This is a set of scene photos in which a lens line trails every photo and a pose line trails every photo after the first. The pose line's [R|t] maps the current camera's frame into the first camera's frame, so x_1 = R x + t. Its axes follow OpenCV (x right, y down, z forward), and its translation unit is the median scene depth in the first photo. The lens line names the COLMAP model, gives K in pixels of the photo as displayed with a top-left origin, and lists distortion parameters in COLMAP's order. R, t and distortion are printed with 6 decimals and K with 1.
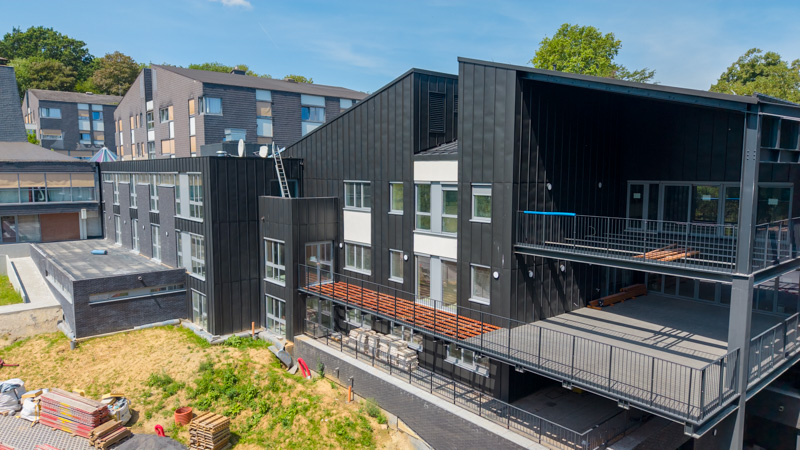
lens RADIAL K [[540.0, 0, 400.0], [0, 540.0, 234.4], [0, 0, 1]] dist [-0.000076, -0.000107]
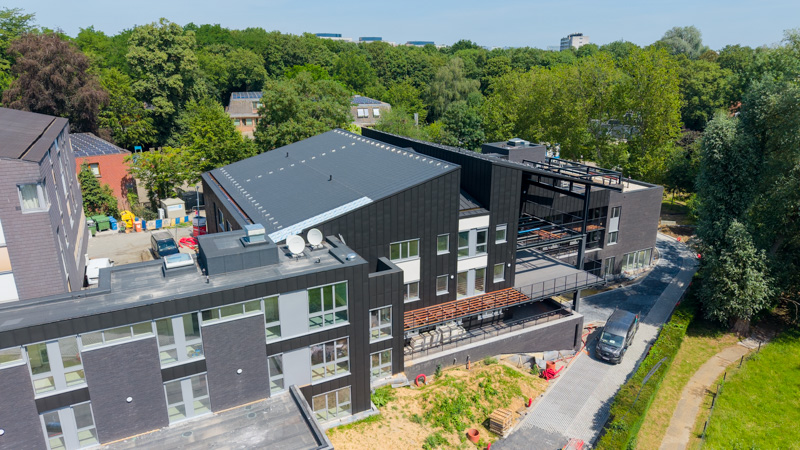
lens RADIAL K [[533.7, 0, 400.0], [0, 533.7, 225.0], [0, 0, 1]] dist [0.001744, -0.000071]
pose [[0.219789, -0.288649, 0.931866, -1.554335], [0.117237, 0.956116, 0.268509, -0.586253], [-0.968477, 0.050234, 0.243984, 0.788929]]
